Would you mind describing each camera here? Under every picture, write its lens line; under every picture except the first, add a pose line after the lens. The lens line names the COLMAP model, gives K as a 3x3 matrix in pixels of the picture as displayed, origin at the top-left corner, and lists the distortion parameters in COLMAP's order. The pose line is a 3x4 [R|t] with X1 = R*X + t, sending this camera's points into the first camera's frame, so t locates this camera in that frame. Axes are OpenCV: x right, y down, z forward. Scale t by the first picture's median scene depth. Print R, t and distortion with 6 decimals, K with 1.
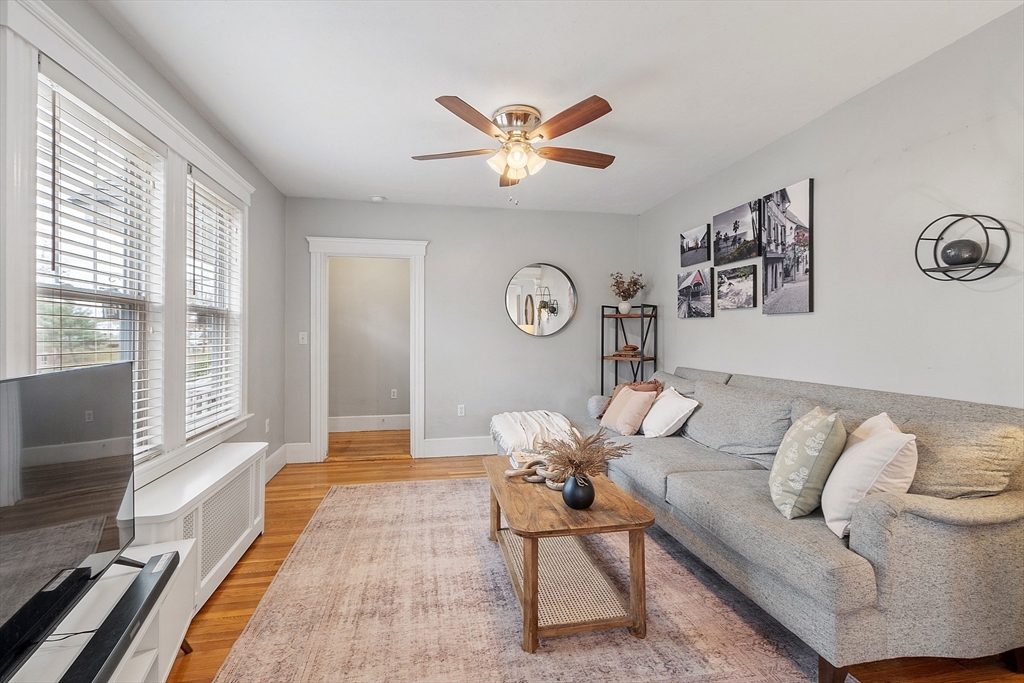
lens RADIAL K [[450.0, 0, 510.4], [0, 450.0, 336.5], [0, 0, 1]] dist [-0.000732, -0.000091]
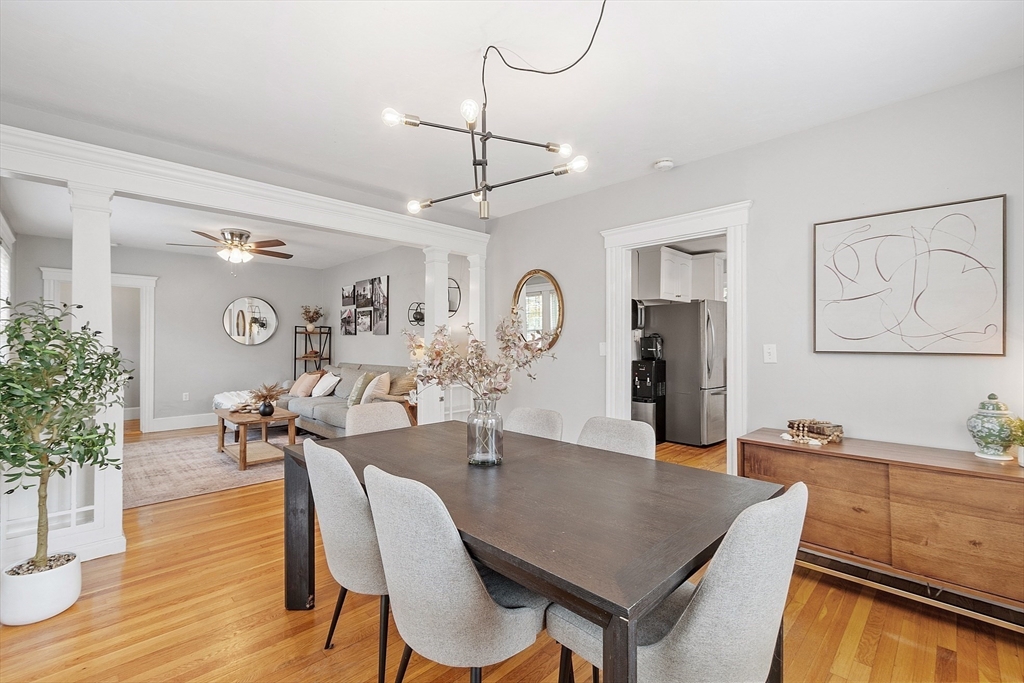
lens RADIAL K [[450.0, 0, 516.3], [0, 450.0, 341.4], [0, 0, 1]] dist [-0.000732, -0.000091]
pose [[0.828298, 0.006483, 0.560250, -0.045837], [-0.000765, 0.999945, -0.010441, 0.002859], [-0.560287, 0.008220, 0.828258, -0.864761]]
